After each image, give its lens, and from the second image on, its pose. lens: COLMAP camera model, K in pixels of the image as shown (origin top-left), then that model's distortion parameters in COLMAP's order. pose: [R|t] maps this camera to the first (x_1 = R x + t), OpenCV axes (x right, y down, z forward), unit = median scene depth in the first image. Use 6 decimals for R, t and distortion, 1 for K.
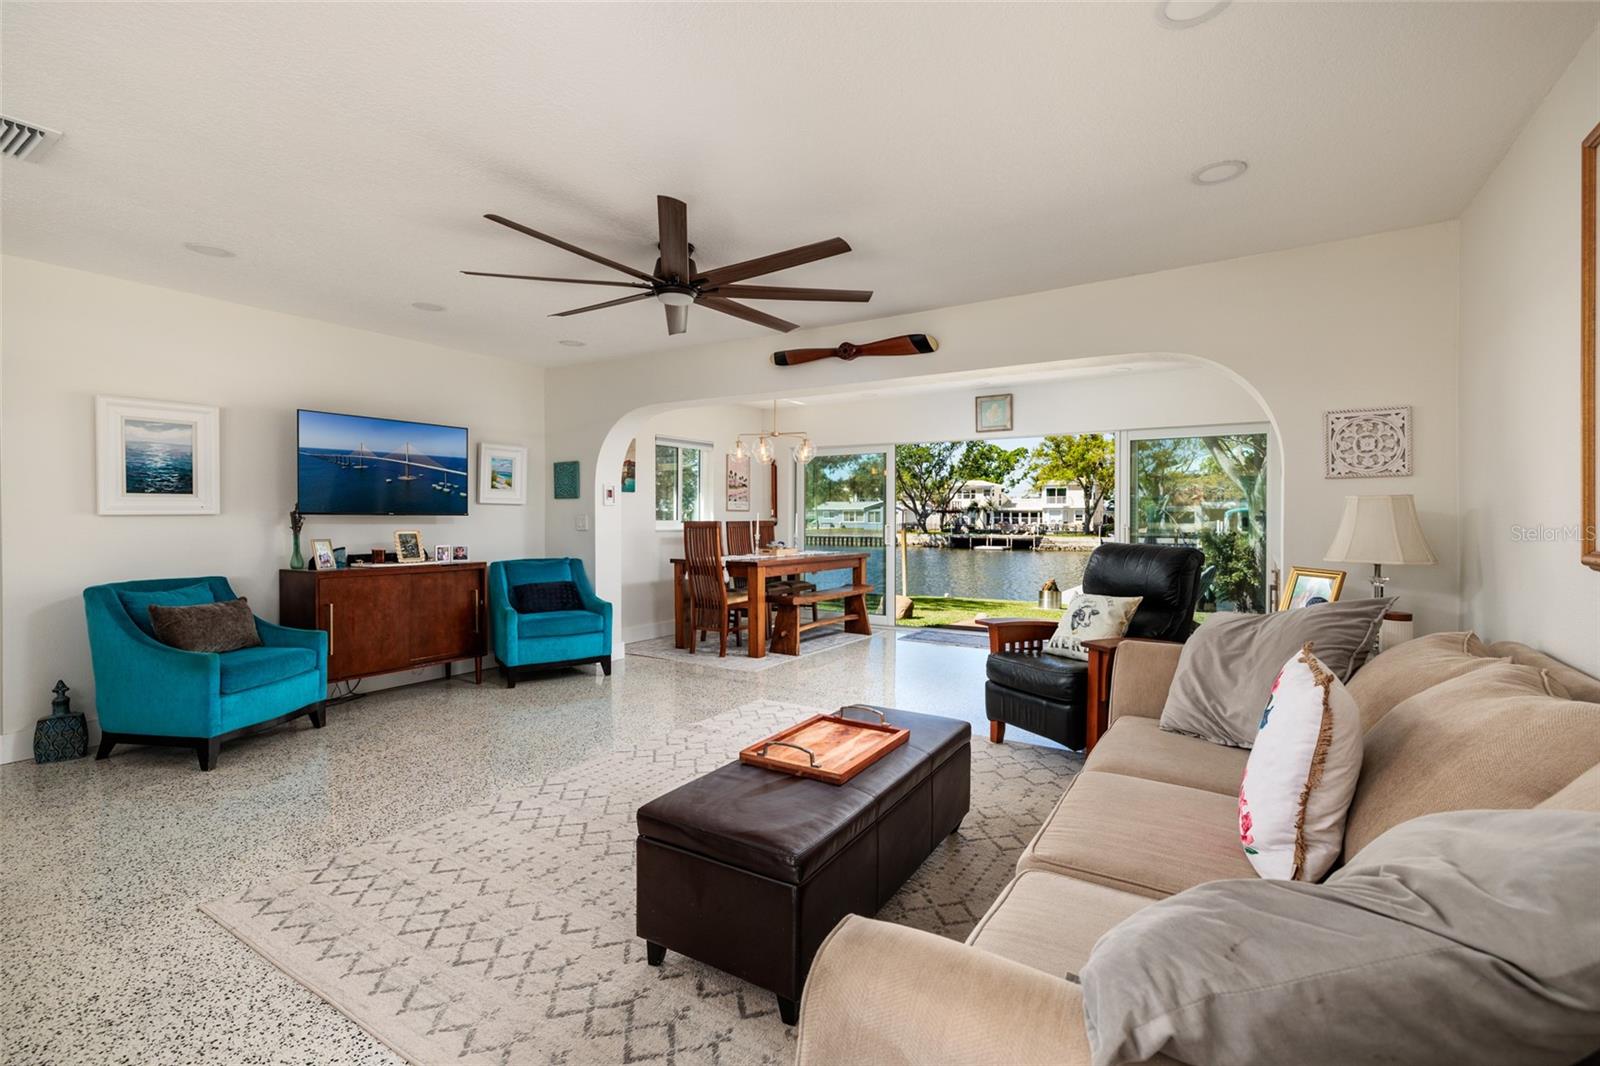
lens RADIAL K [[729.4, 0, 789.6], [0, 729.4, 522.0], [0, 0, 1]] dist [-0.000263, 0.000744]
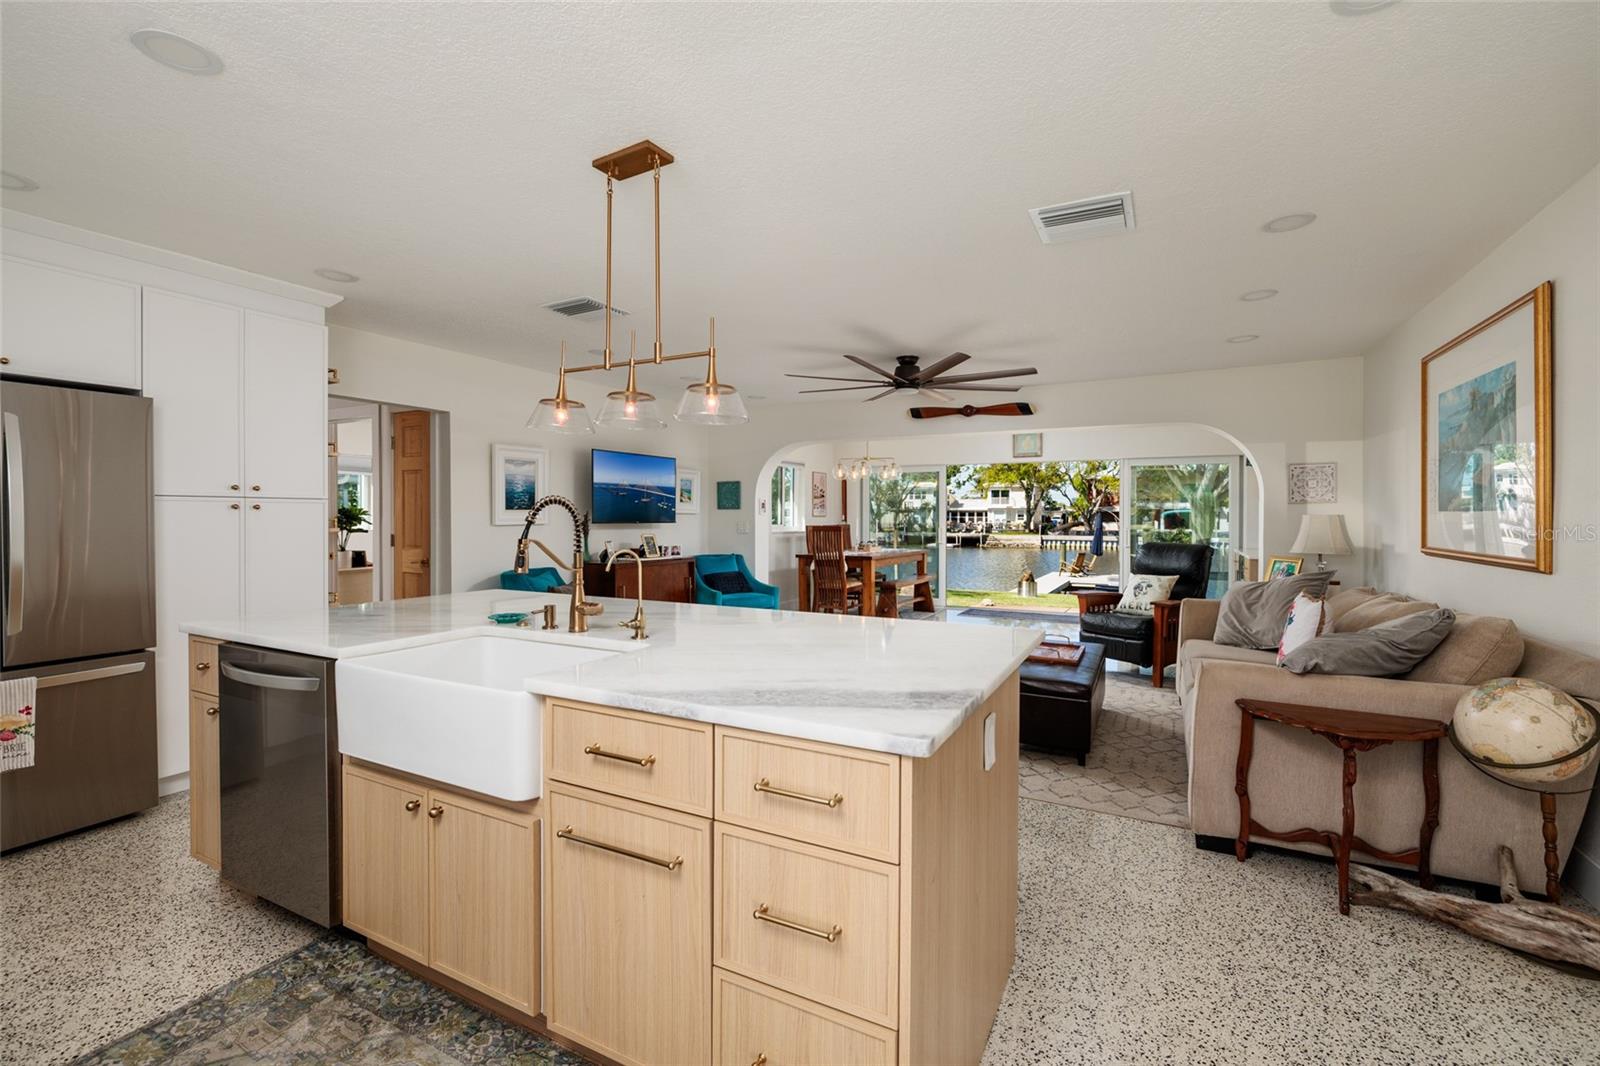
lens RADIAL K [[710.1, 0, 792.9], [0, 710.1, 525.3], [0, 0, 1]] dist [-0.003680, 0.000523]
pose [[0.996709, -0.001049, 0.081056, -0.245718], [0.000488, 0.999976, 0.006941, -0.009921], [-0.081062, -0.006879, 0.996685, -0.245725]]
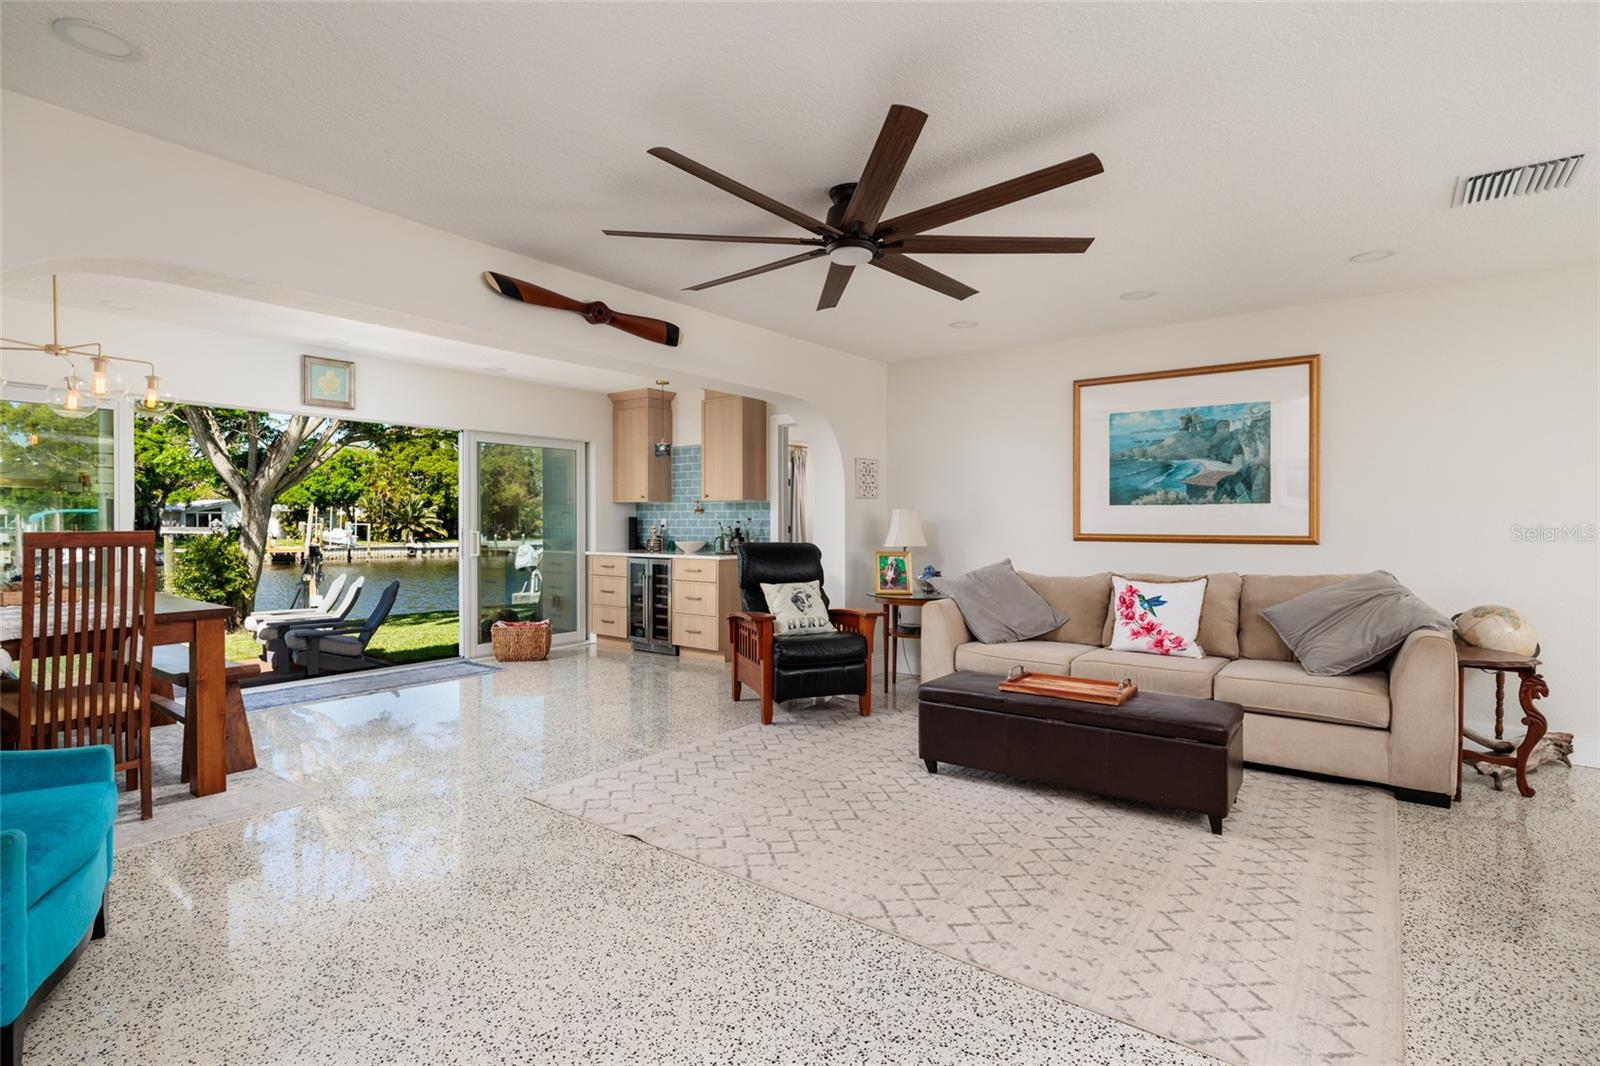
lens RADIAL K [[783.1, 0, 794.8], [0, 783.1, 523.6], [0, 0, 1]] dist [0.002258, 0.001313]
pose [[0.074699, -0.004794, 0.997195, -0.482490], [0.007378, 0.999964, 0.004255, -0.004340], [-0.997179, 0.007040, 0.074731, 0.463747]]
